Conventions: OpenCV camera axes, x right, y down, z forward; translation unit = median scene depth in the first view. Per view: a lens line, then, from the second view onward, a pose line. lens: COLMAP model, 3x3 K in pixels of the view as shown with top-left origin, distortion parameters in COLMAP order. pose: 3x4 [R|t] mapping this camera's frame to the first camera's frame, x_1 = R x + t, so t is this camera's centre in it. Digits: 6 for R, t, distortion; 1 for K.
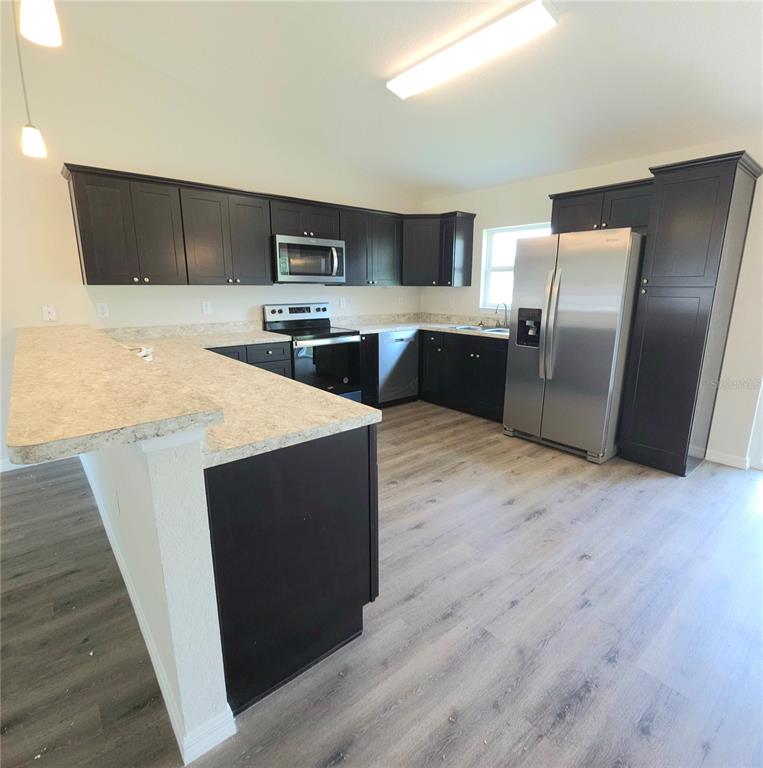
lens RADIAL K [[413.5, 0, 381.6], [0, 413.5, 380.2], [0, 0, 1]] dist [0.025280, -0.000343]
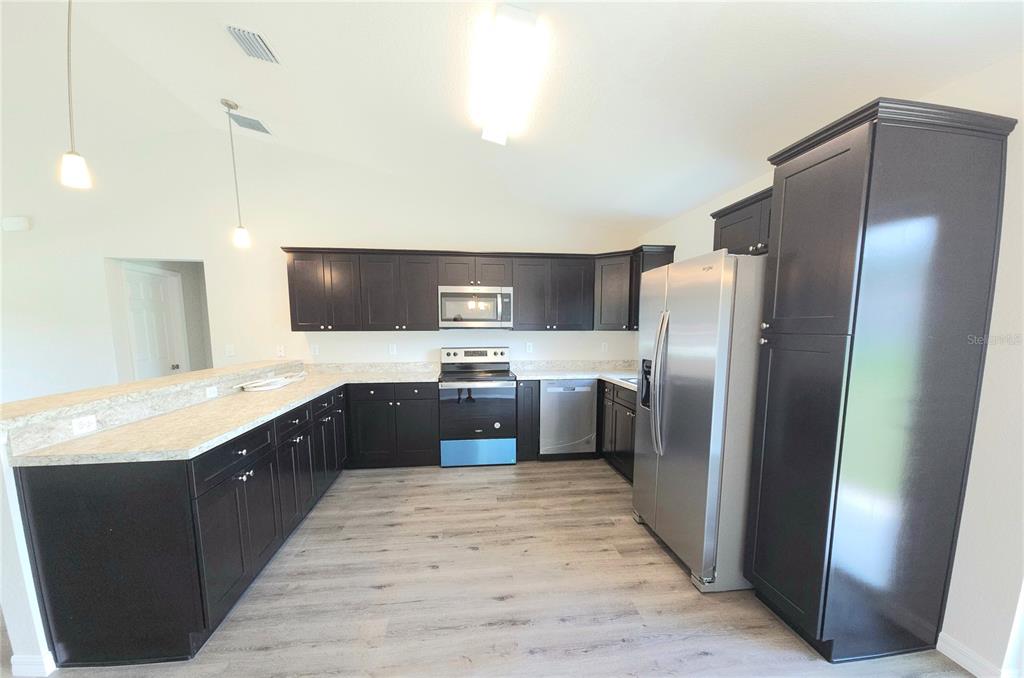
lens RADIAL K [[403.9, 0, 517.7], [0, 403.9, 389.9], [0, 0, 1]] dist [0.002365, 0.000131]
pose [[0.847184, 0.075753, -0.525871, 0.484764], [-0.115597, 0.992353, -0.043277, -0.050278], [0.518571, 0.097453, 0.849463, 0.211682]]
